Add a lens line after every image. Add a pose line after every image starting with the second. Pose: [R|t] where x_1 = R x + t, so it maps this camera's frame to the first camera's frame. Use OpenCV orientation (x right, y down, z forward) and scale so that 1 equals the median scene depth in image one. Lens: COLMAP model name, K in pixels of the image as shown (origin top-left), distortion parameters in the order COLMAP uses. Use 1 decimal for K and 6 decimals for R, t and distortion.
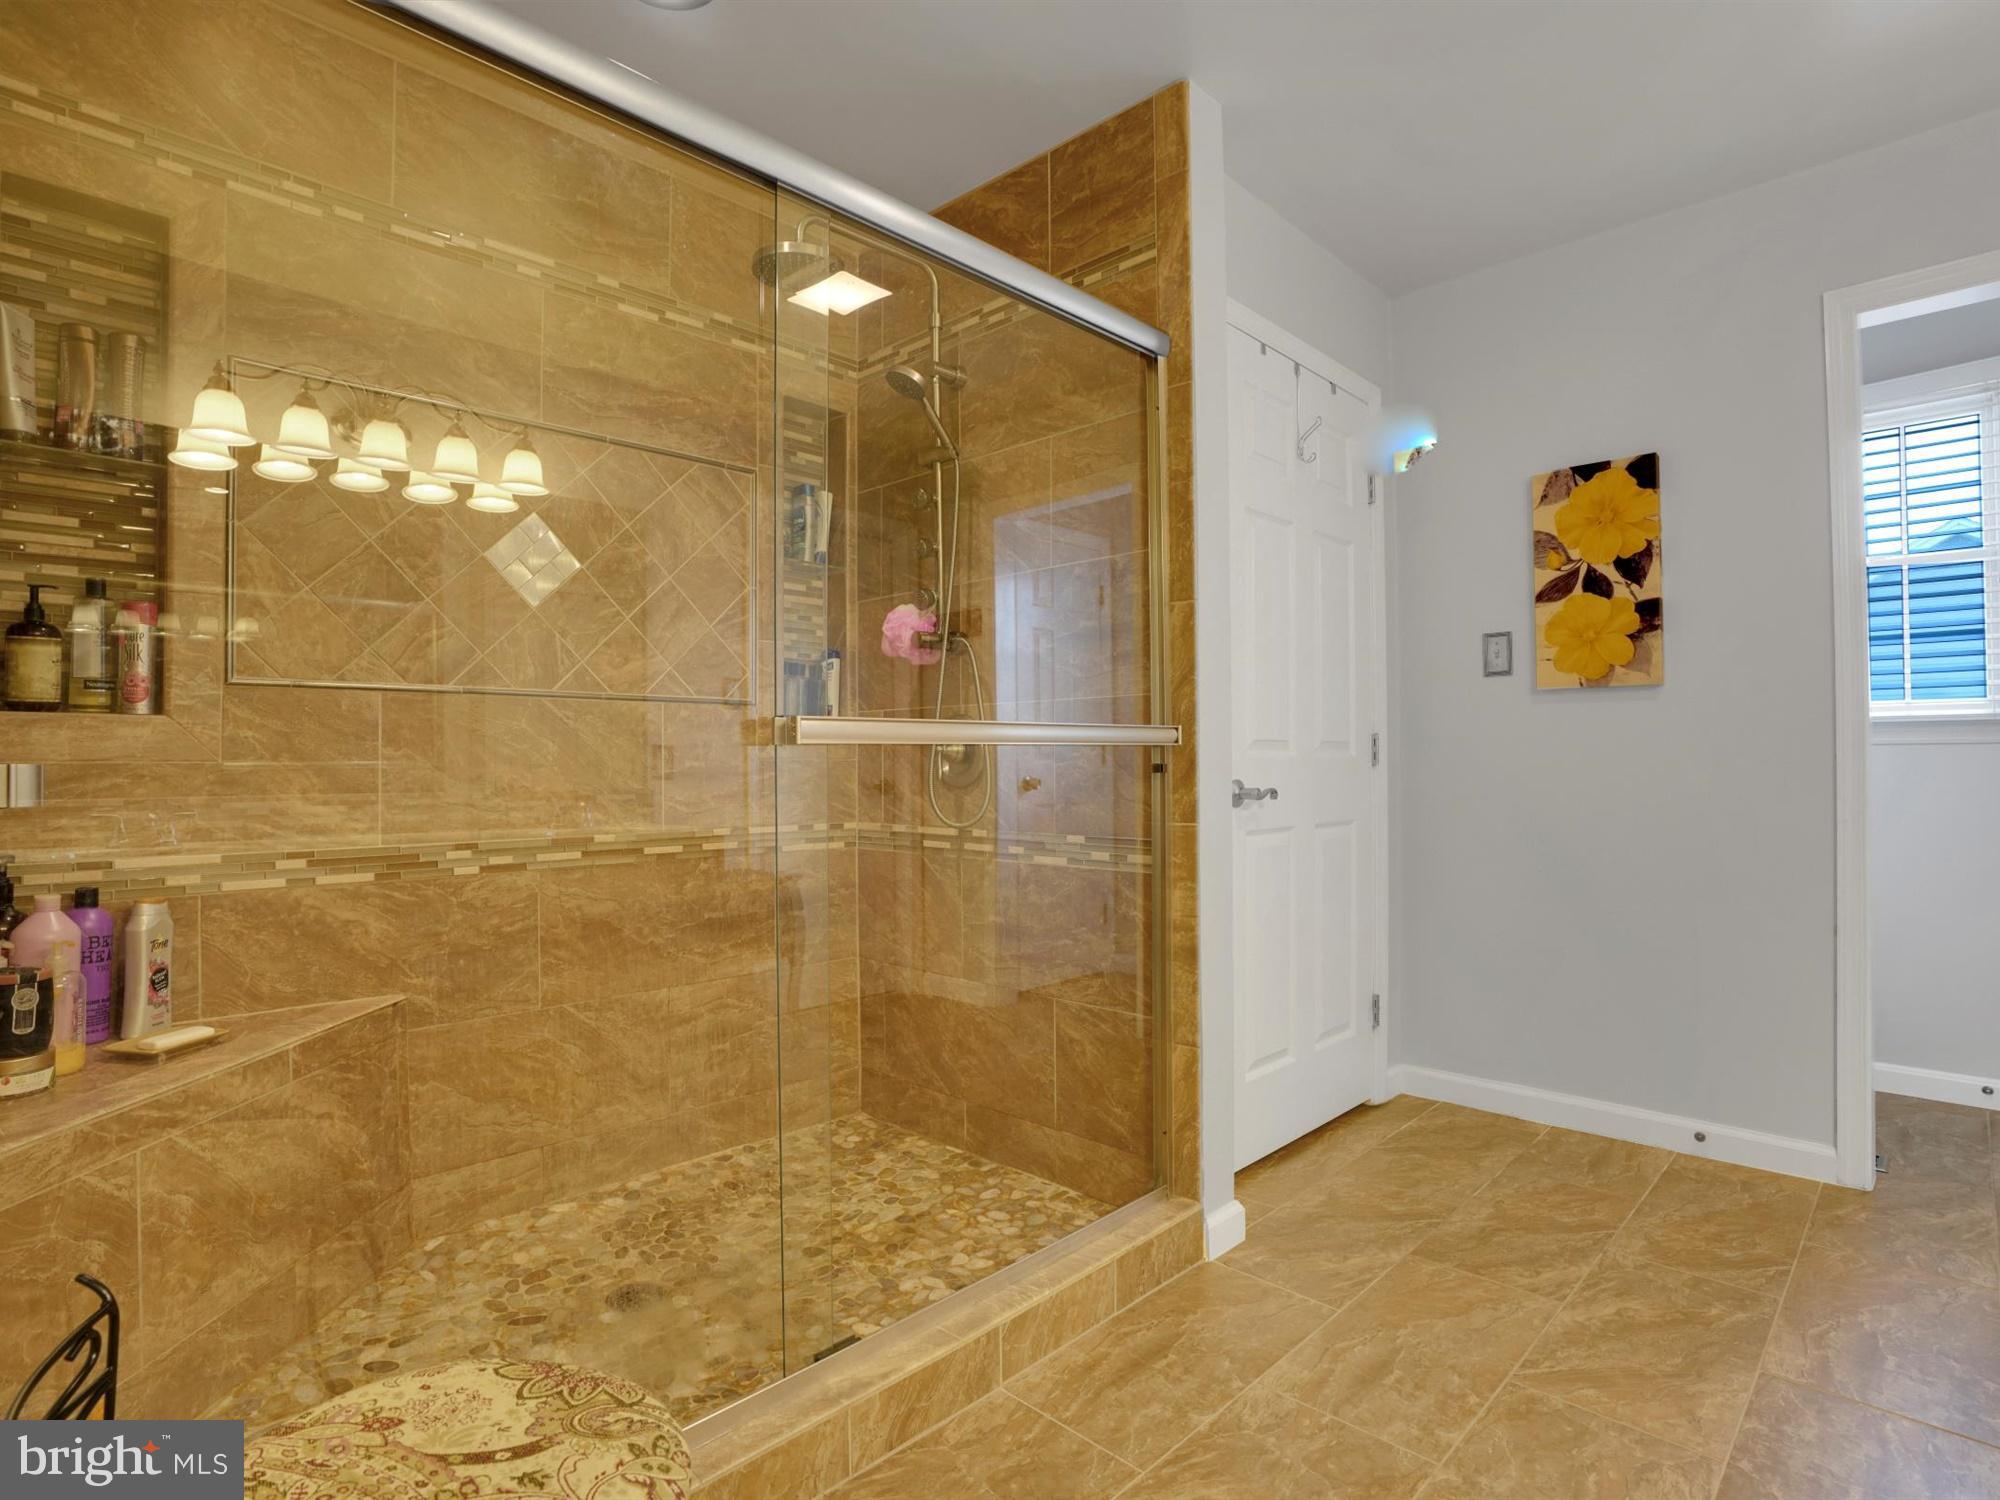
lens RADIAL K [[1024.7, 0, 1005.5], [0, 1024.7, 741.5], [0, 0, 1]] dist [-0.063500, 0.025753]
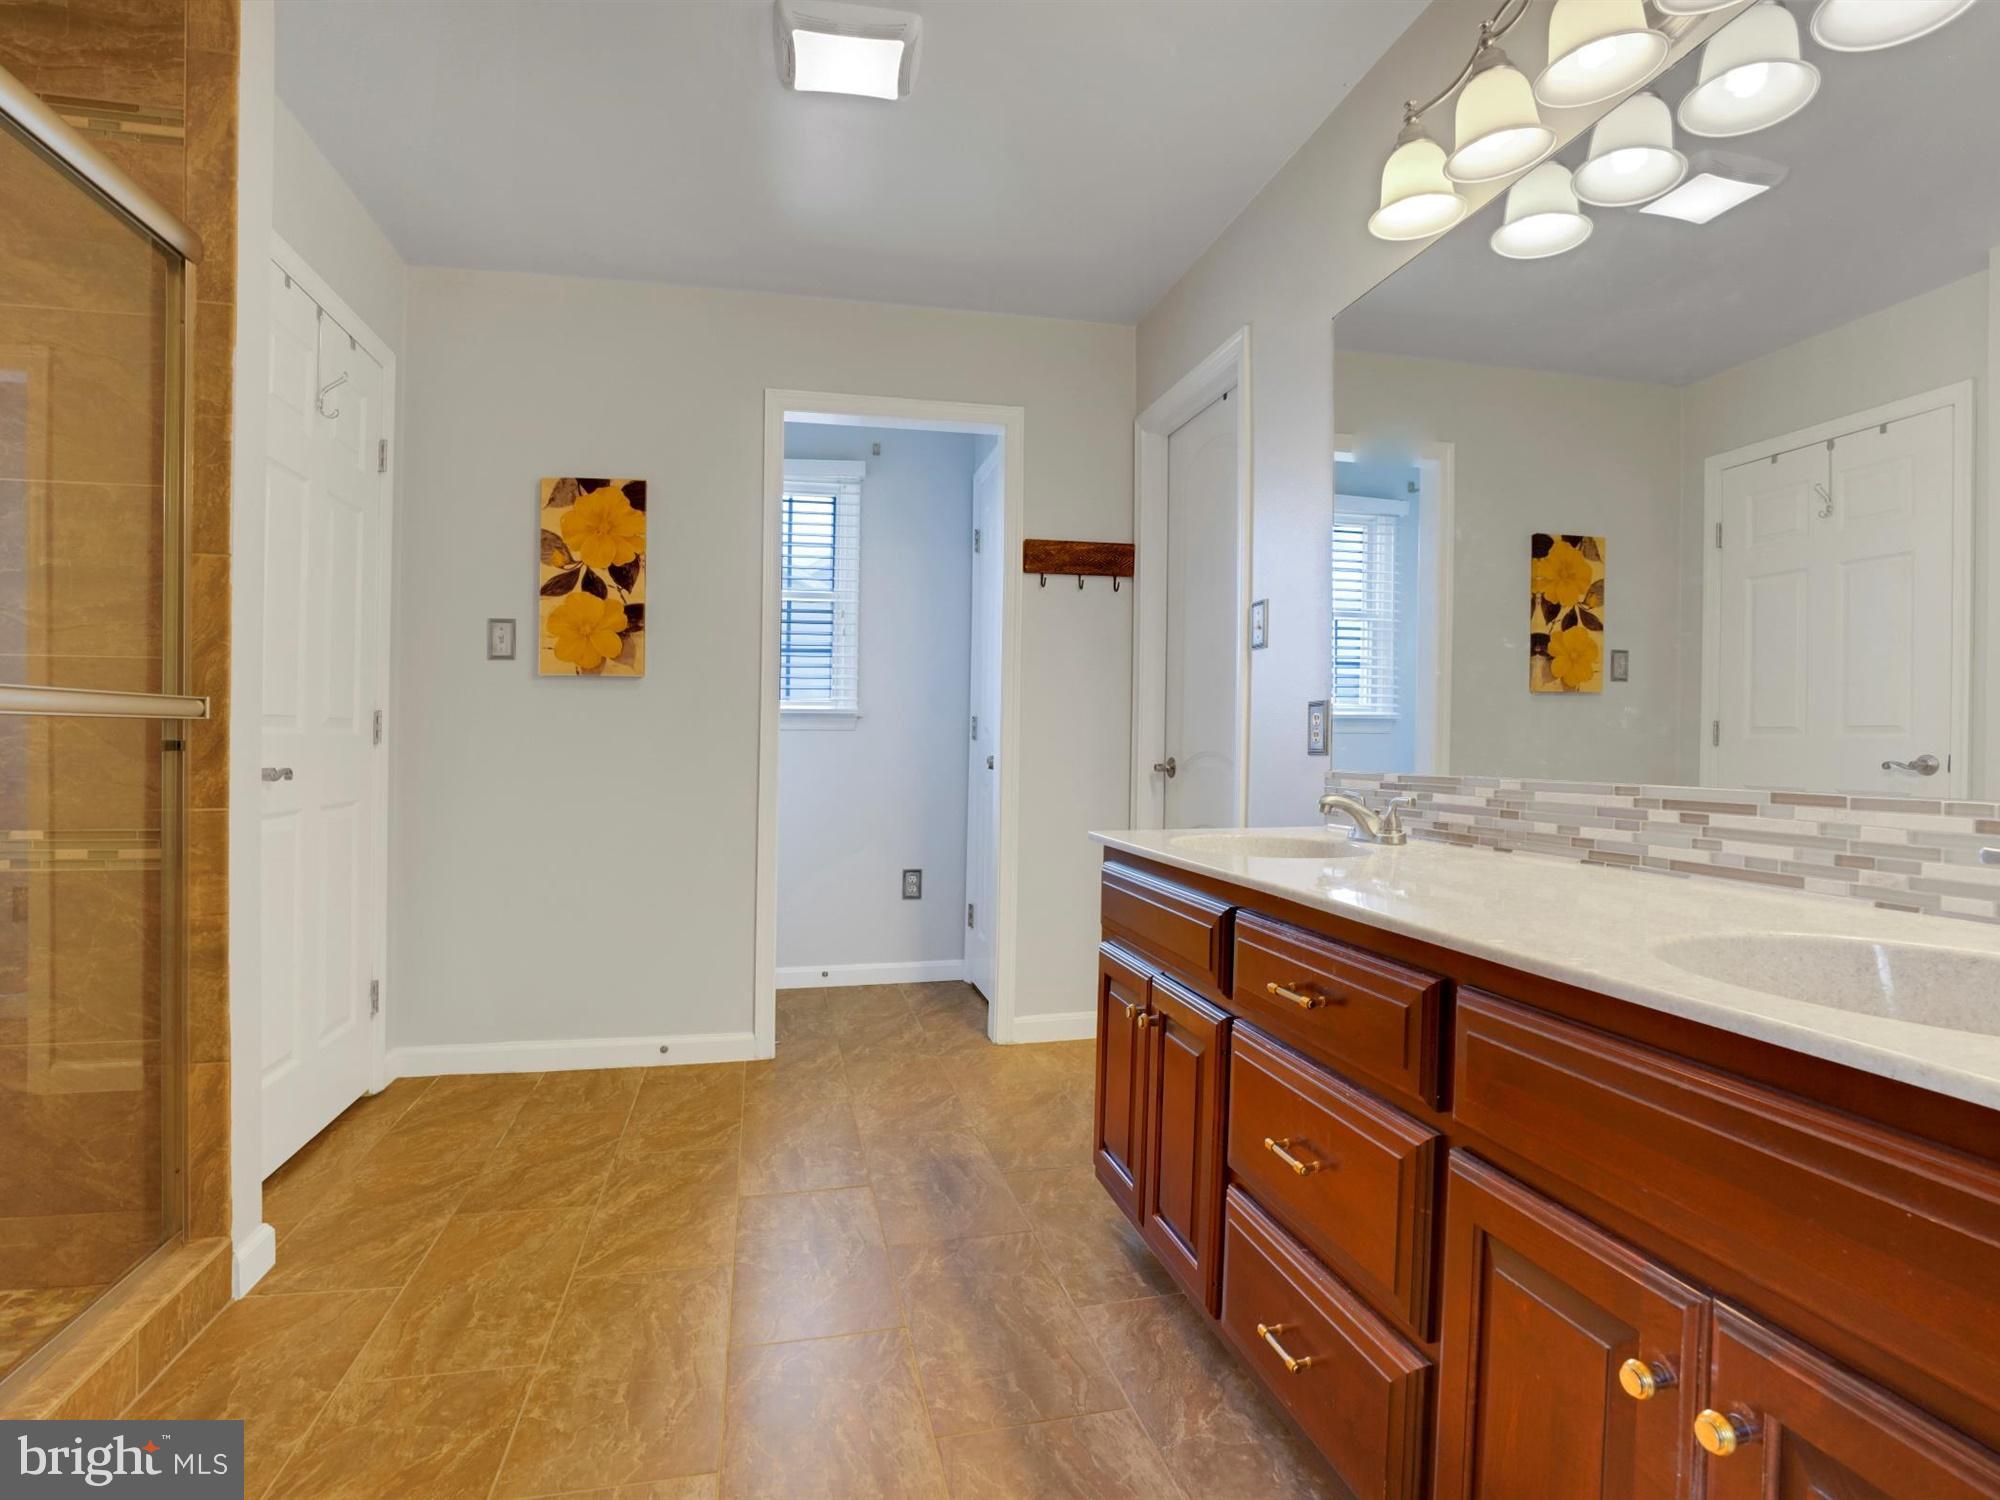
lens RADIAL K [[1024.7, 0, 1005.5], [0, 1024.7, 741.5], [0, 0, 1]] dist [-0.063500, 0.025753]
pose [[0.549662, 0.005677, 0.835368, -0.151423], [-0.022931, 0.999703, 0.008295, -0.000094], [-0.835073, -0.023715, 0.549629, -0.033450]]
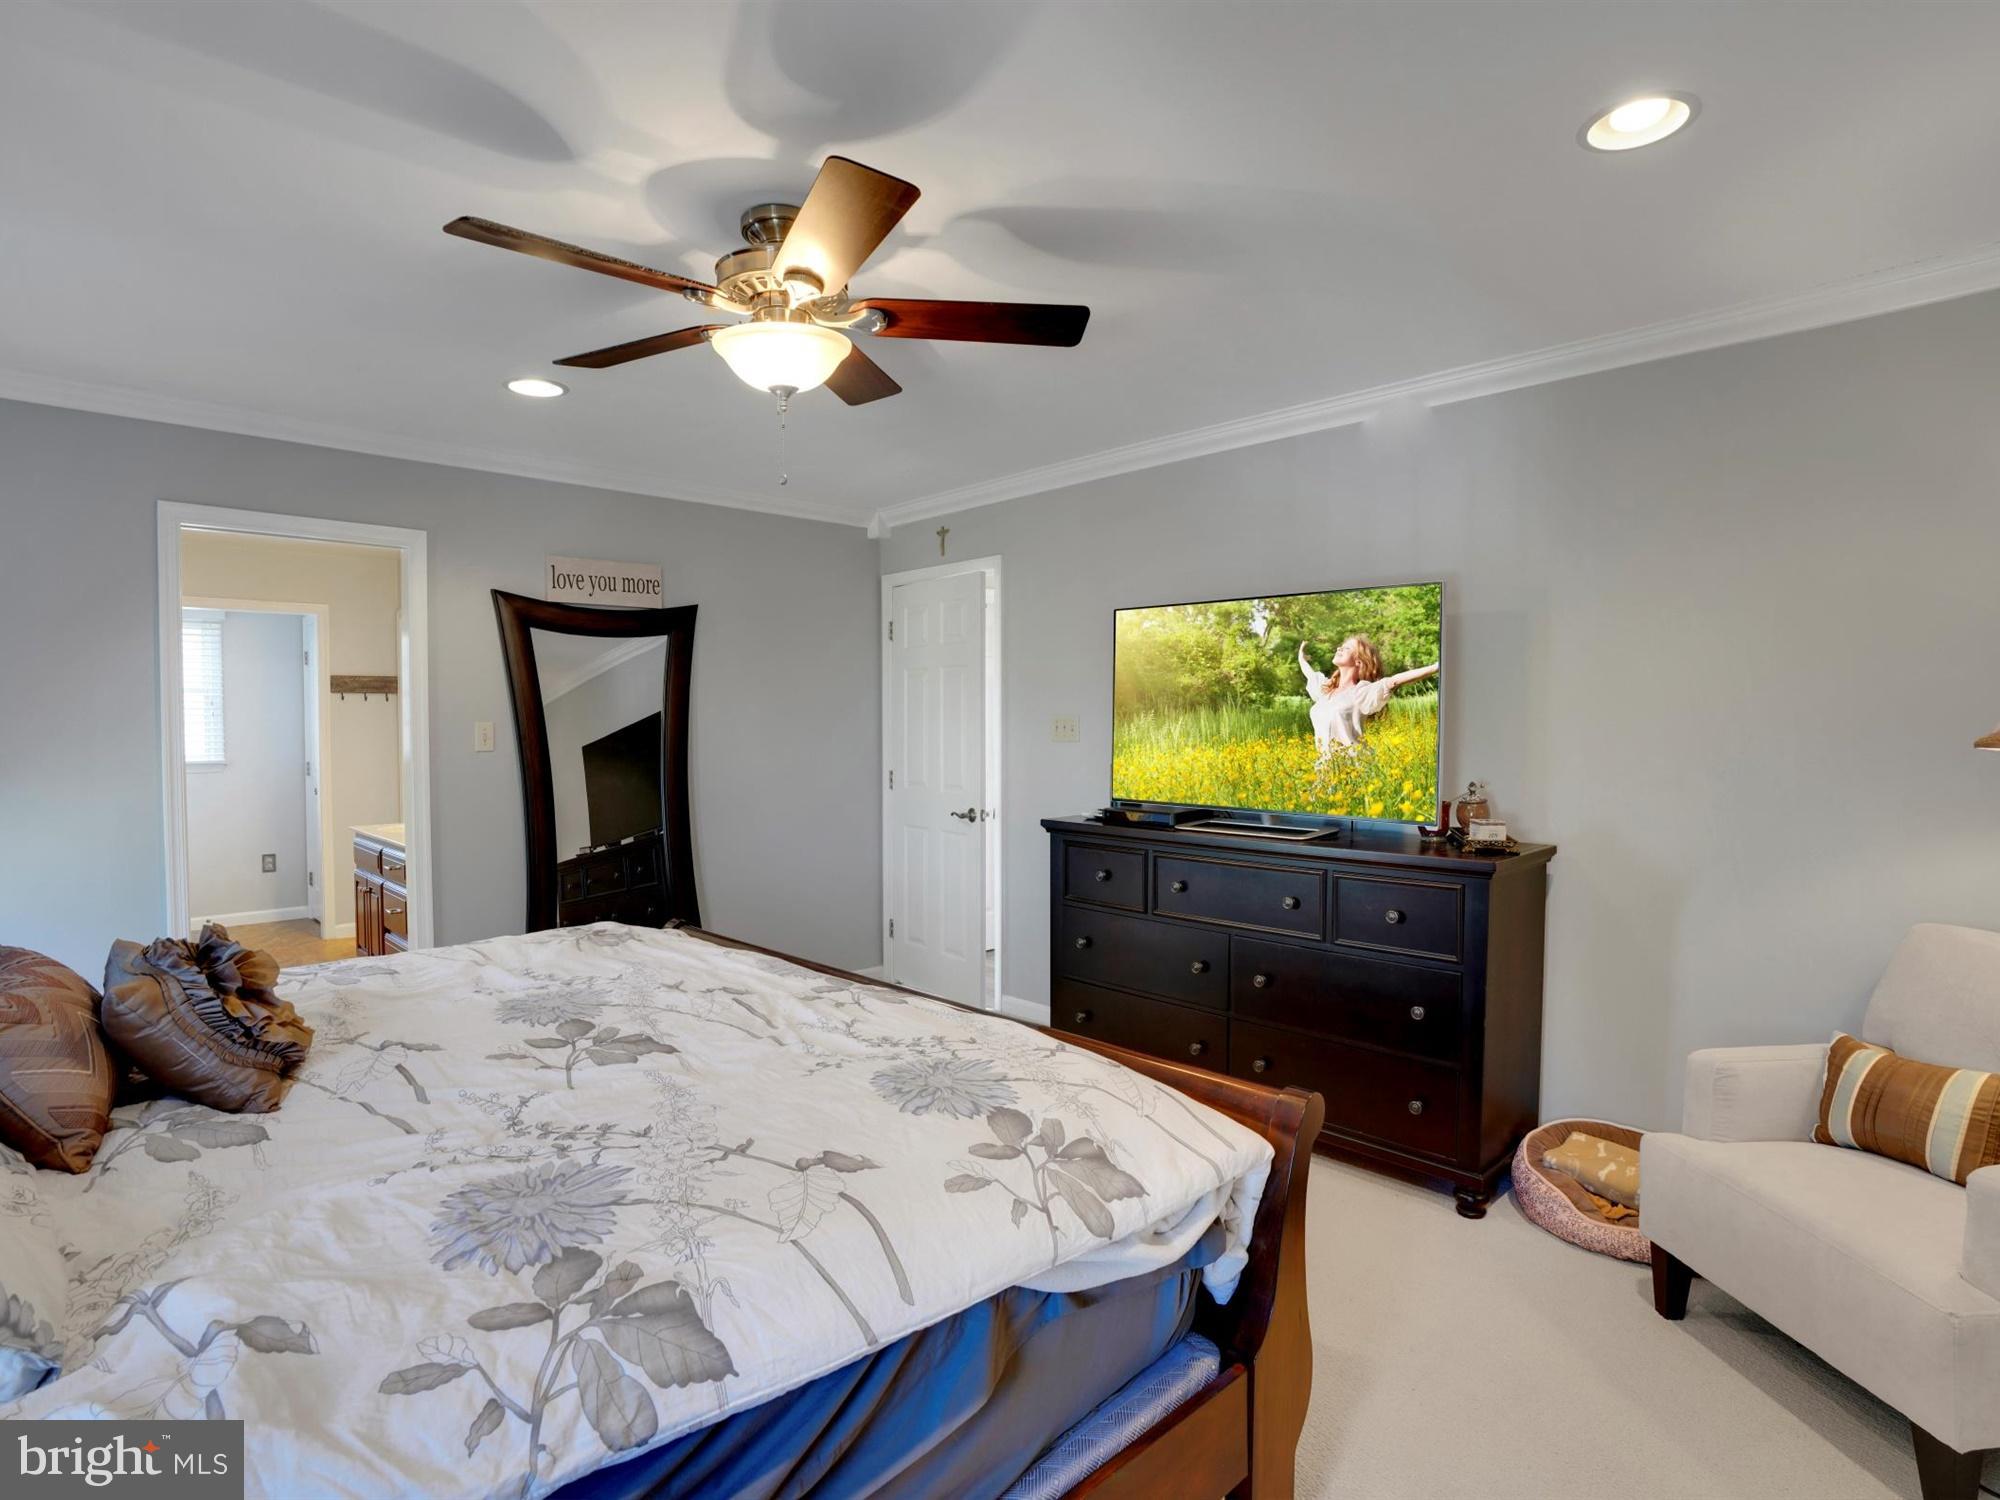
lens RADIAL K [[1065.1, 0, 1002.4], [0, 1065.1, 759.4], [0, 0, 1]] dist [-0.054704, 0.030055]
pose [[0.058256, -0.039284, 0.997528, -1.790573], [-0.010891, 0.999141, 0.039984, -0.197593], [-0.998242, -0.013193, 0.057778, -1.341870]]
